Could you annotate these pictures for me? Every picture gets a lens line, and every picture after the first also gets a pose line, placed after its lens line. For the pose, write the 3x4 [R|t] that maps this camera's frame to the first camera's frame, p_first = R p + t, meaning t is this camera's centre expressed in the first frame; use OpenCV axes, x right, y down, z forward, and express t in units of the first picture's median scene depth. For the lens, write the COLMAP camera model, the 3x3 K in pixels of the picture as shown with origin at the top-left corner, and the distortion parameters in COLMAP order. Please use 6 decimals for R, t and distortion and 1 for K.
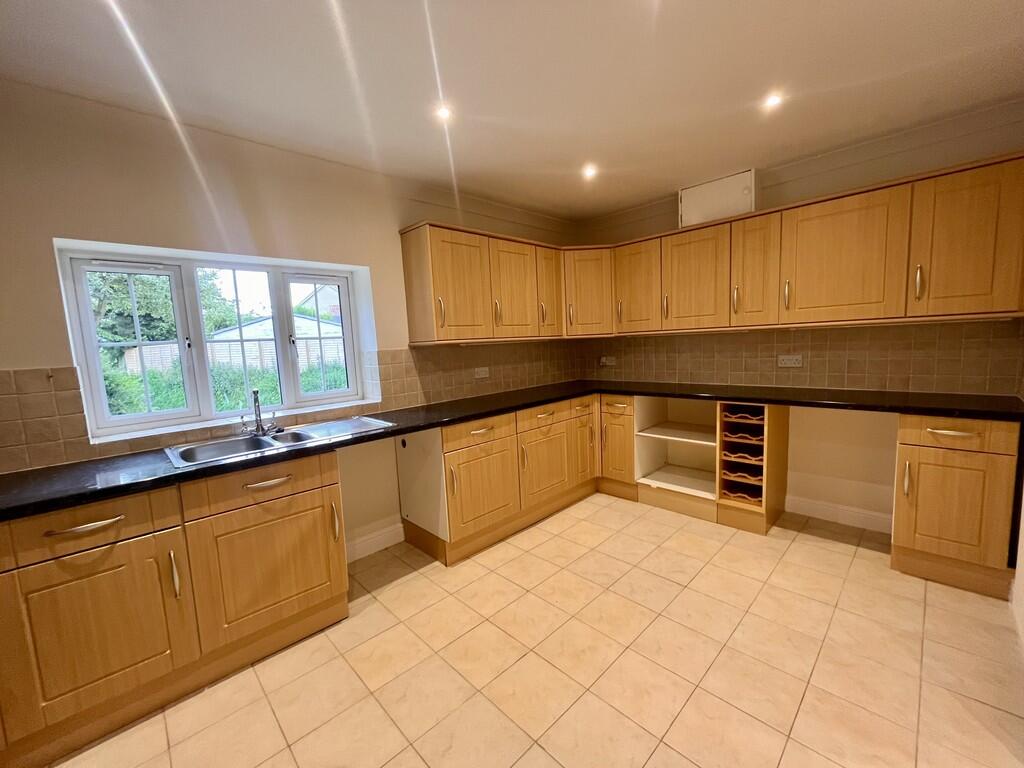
lens RADIAL K [[411.2, 0, 510.1], [0, 411.2, 385.4], [0, 0, 1]] dist [-0.001380, -0.000669]
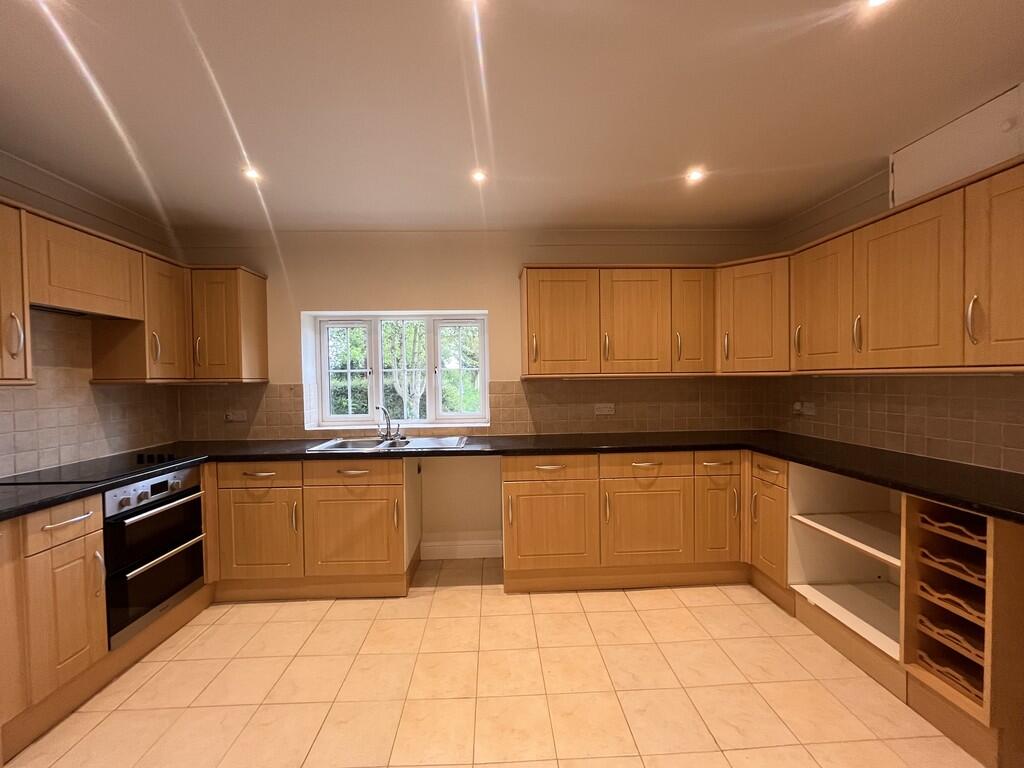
lens RADIAL K [[411.2, 0, 510.4], [0, 411.2, 385.6], [0, 0, 1]] dist [-0.001380, -0.000669]
pose [[0.747748, 0.049766, -0.662115, 0.449332], [-0.092736, 0.995241, -0.029925, -0.041294], [0.657475, 0.083779, 0.748804, 0.167886]]
